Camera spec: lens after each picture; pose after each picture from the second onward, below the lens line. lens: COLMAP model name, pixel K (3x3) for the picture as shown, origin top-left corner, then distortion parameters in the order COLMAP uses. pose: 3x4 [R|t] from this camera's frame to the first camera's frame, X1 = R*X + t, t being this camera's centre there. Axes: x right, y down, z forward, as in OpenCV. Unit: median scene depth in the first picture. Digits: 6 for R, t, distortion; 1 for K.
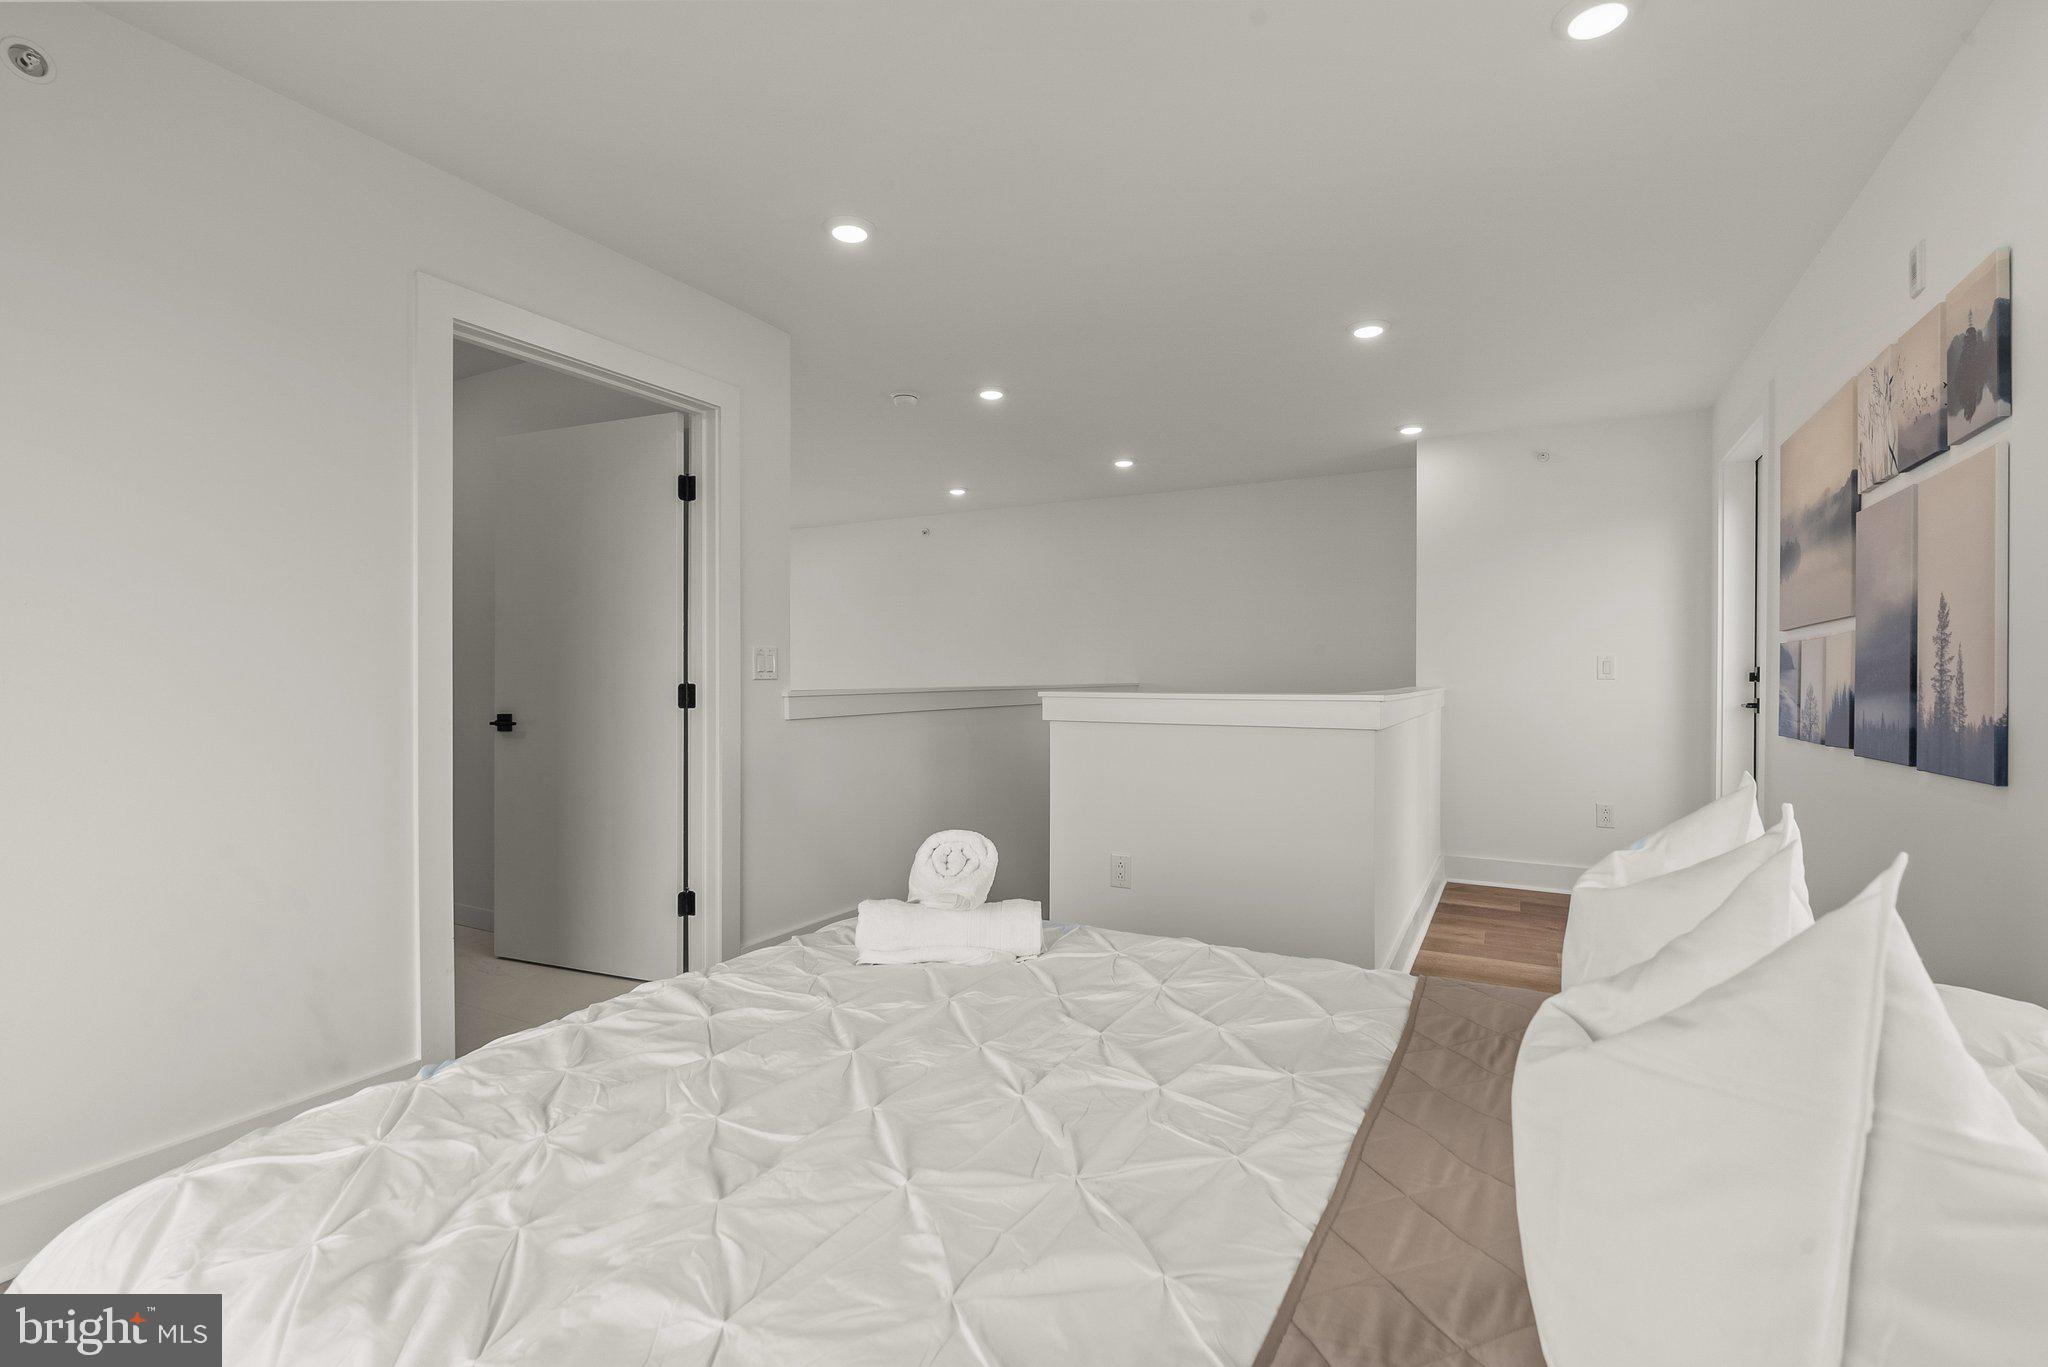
lens RADIAL K [[928.5, 0, 1013.4], [0, 928.5, 687.8], [0, 0, 1]] dist [-0.001819, 0.000297]
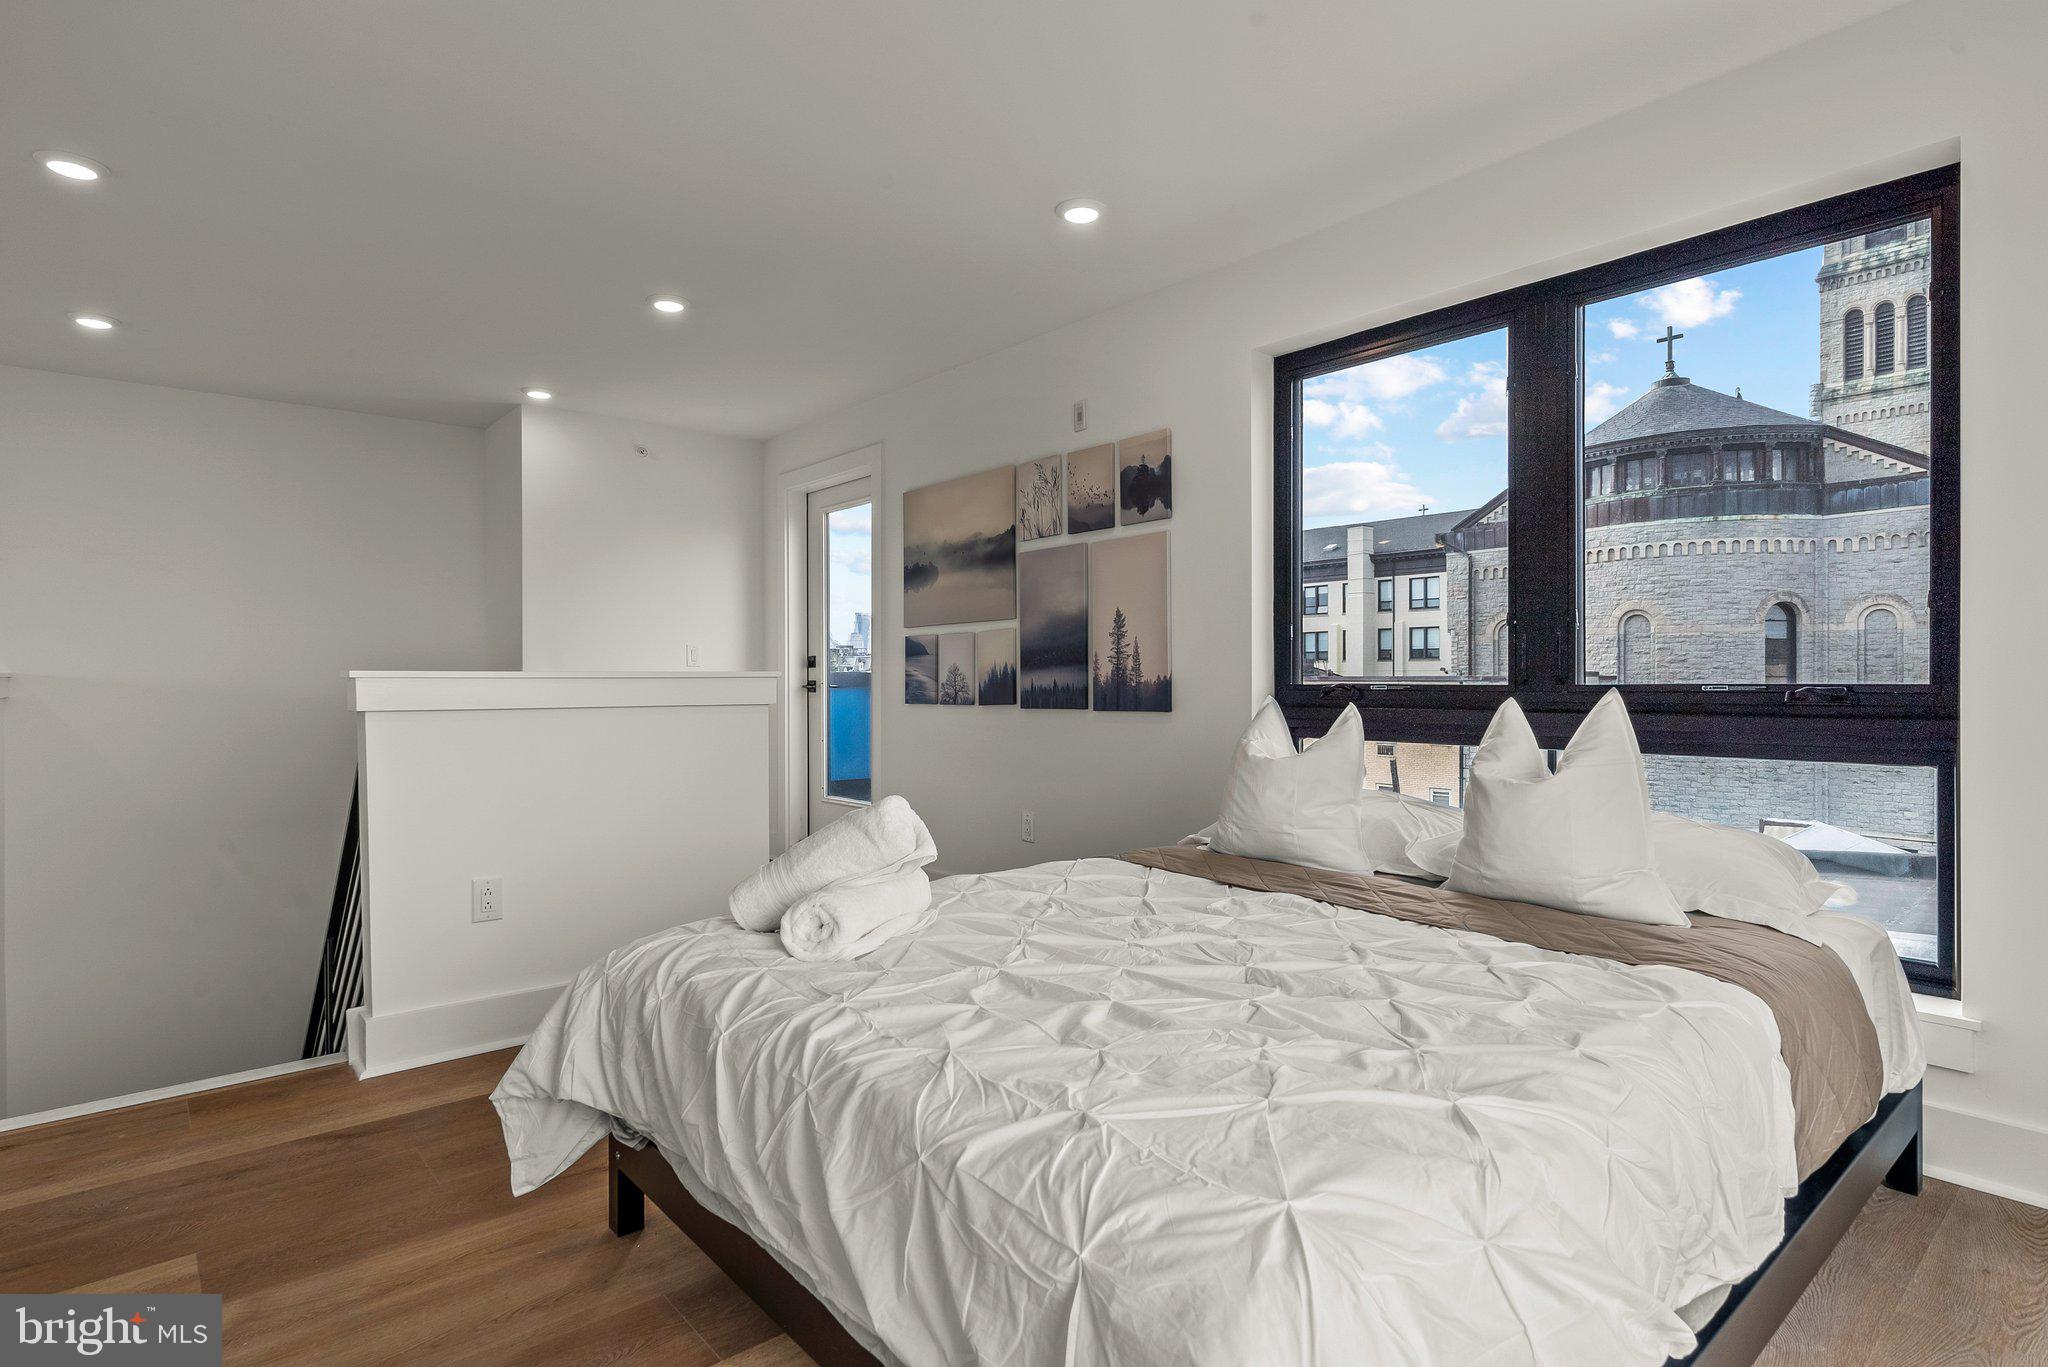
lens RADIAL K [[1031.0, 0, 1024.0], [0, 1031.0, 683.5], [0, 0, 1]] dist [0.000466, -0.000503]
pose [[0.378132, -0.008618, 0.925711, -0.726641], [0.011992, 0.999918, 0.004411, 0.025297], [-0.925674, 0.009433, 0.378205, 0.348131]]
